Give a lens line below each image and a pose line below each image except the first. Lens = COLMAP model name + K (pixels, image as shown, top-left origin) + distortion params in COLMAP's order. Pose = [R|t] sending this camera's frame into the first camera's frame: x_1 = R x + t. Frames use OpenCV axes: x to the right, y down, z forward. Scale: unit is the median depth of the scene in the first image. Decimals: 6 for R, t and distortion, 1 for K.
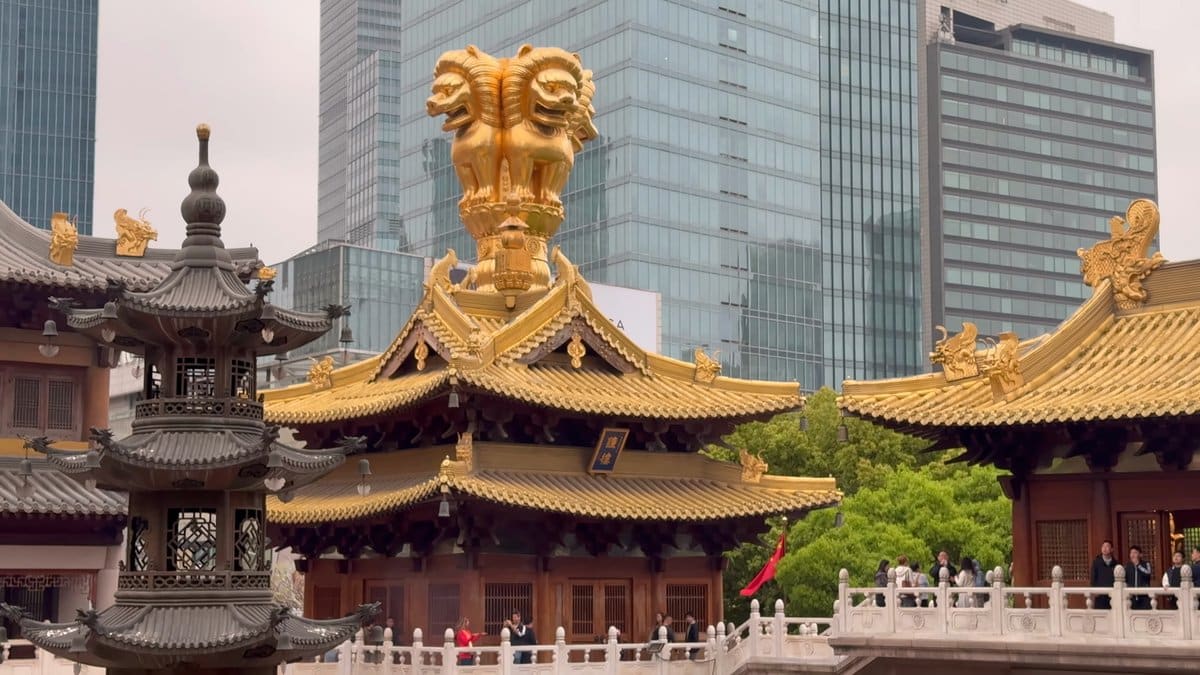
lens RADIAL K [[1962.7, 0, 600.0], [0, 1962.7, 337.5], [0, 0, 1]] dist [0.134708, 0.092122]
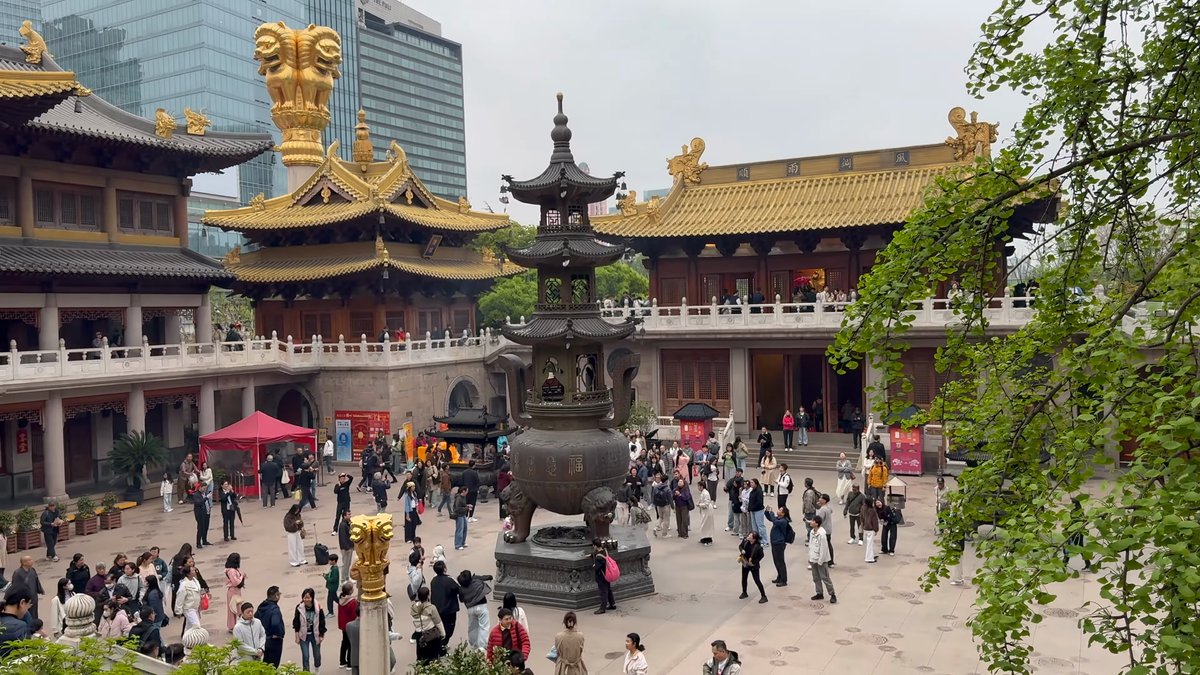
lens RADIAL K [[982.7, 0, 600.0], [0, 982.7, 337.5], [0, 0, 1]] dist [0.173807, -0.353446]
pose [[0.900611, -0.032977, 0.433373, -0.308932], [-0.032847, 0.989102, 0.143524, -0.001383], [-0.433383, -0.143494, 0.889713, -0.001109]]
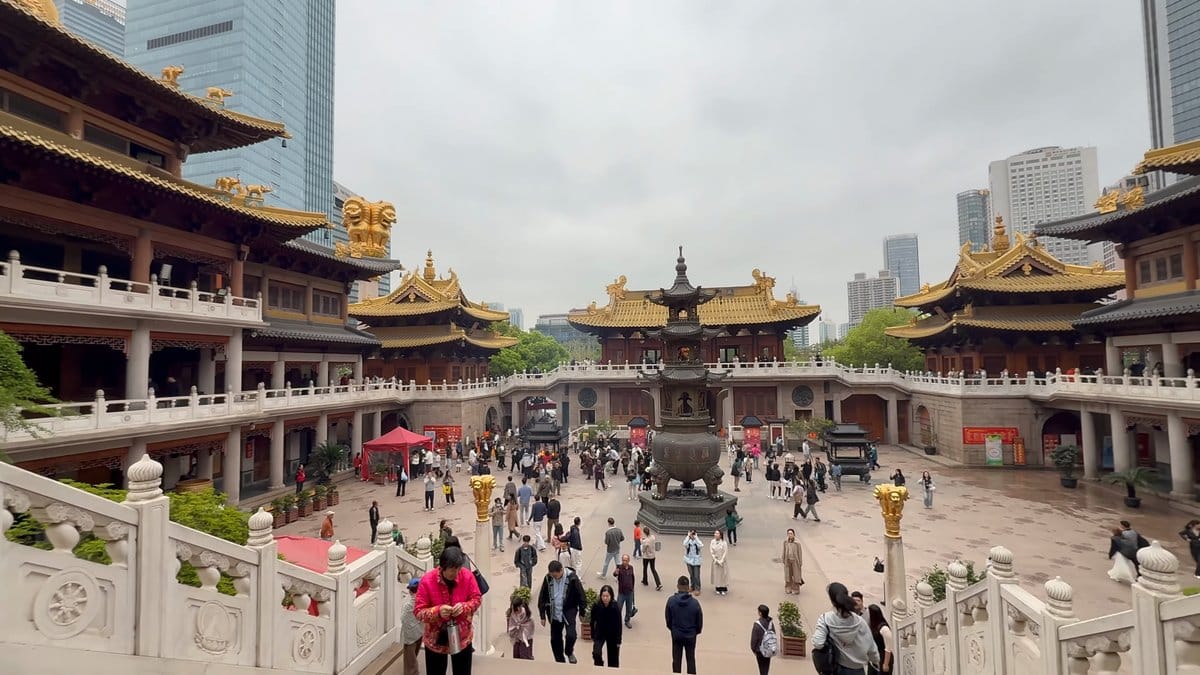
lens RADIAL K [[523.1, 0, 598.6], [0, 523.1, 338.5], [0, 0, 1]] dist [-0.001043, -0.000086]
pose [[0.746013, 0.024508, 0.665480, -0.487174], [-0.072088, 0.996422, 0.044116, 0.019200], [-0.662018, -0.080884, 0.745111, 0.162410]]
